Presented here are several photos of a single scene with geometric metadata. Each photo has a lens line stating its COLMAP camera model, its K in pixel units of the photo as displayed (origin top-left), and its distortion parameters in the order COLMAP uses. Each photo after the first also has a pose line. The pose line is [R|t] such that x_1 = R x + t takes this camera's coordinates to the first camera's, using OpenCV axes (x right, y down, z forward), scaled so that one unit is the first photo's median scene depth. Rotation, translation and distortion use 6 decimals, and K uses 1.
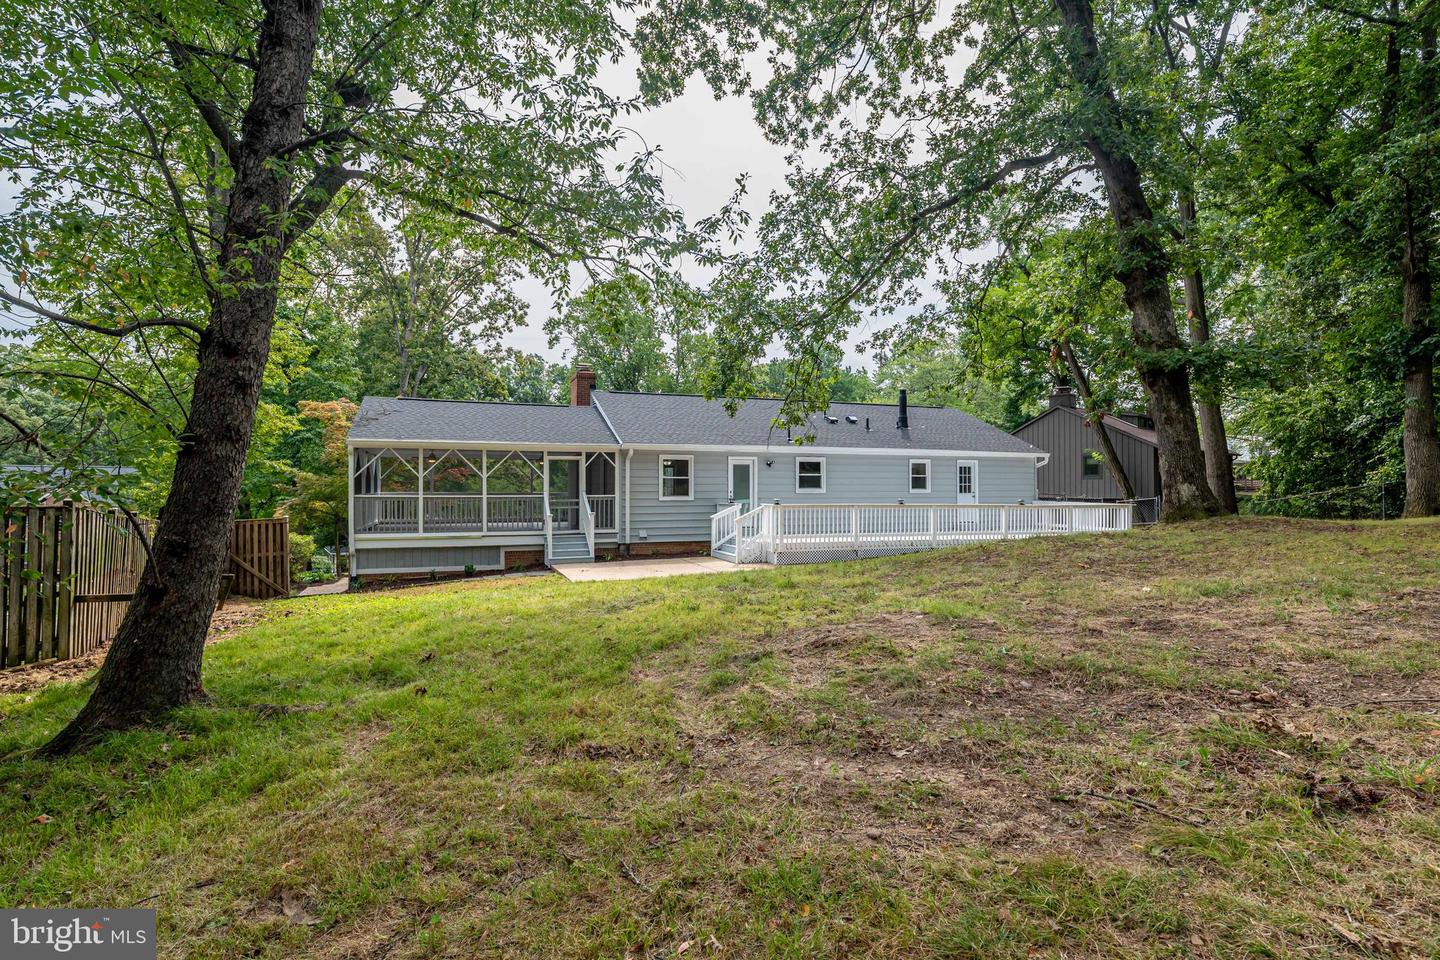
lens RADIAL K [[703.8, 0, 719.4], [0, 703.8, 472.6], [0, 0, 1]] dist [0.000403, 0.000219]
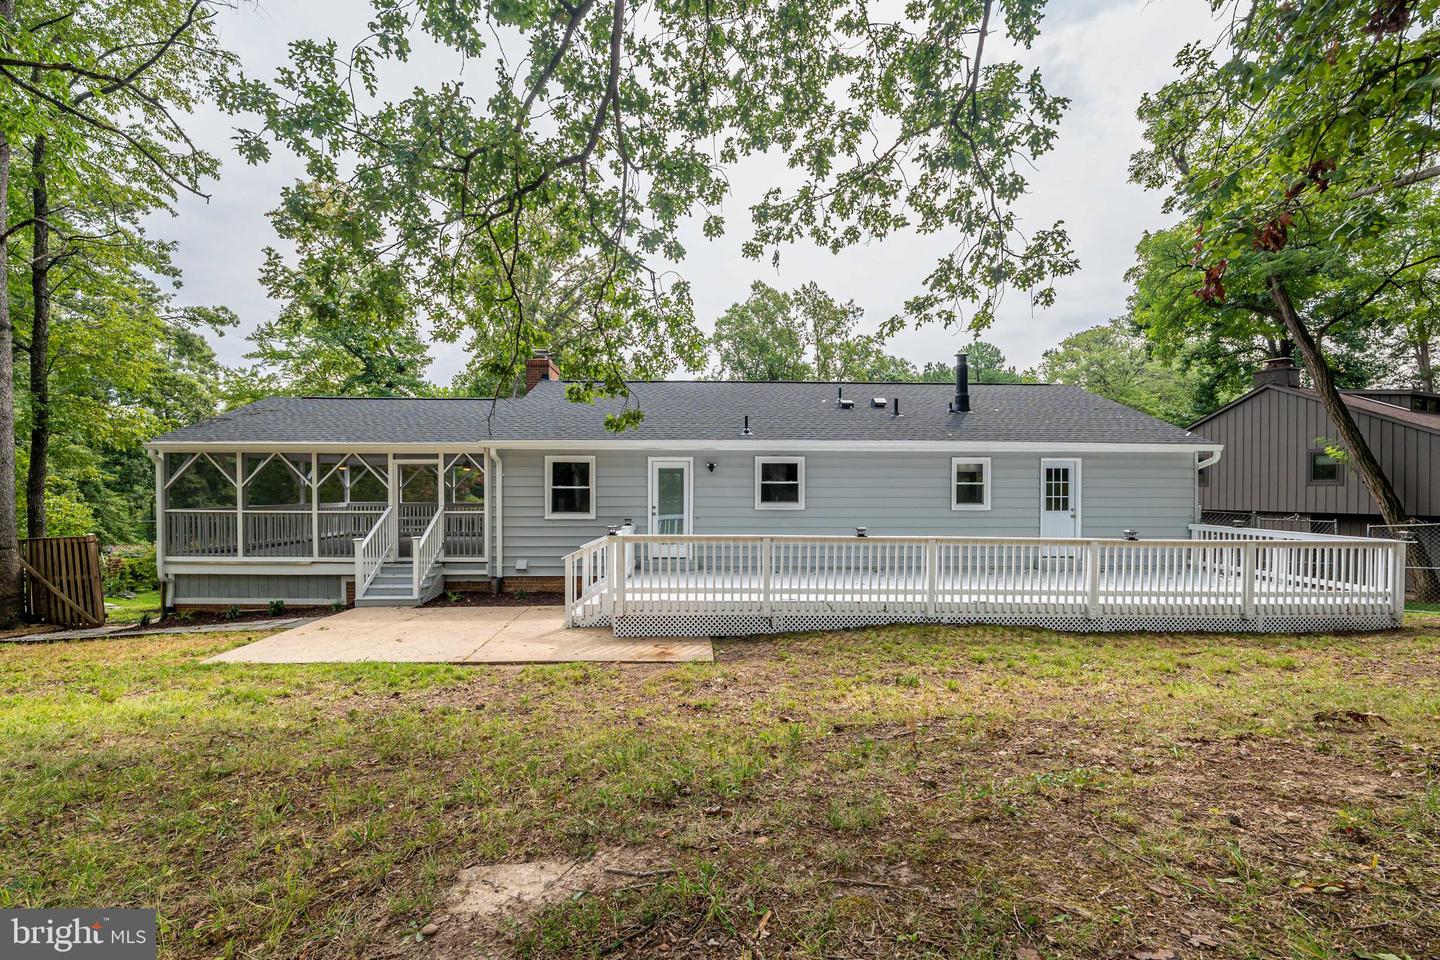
lens RADIAL K [[586.6, 0, 719.9], [0, 586.6, 489.7], [0, 0, 1]] dist [-0.006894, -0.000073]
pose [[0.946321, 0.001783, -0.323223, 0.255630], [0.004736, 0.999801, 0.019382, -0.001212], [0.323193, -0.019872, 0.946124, 0.446640]]
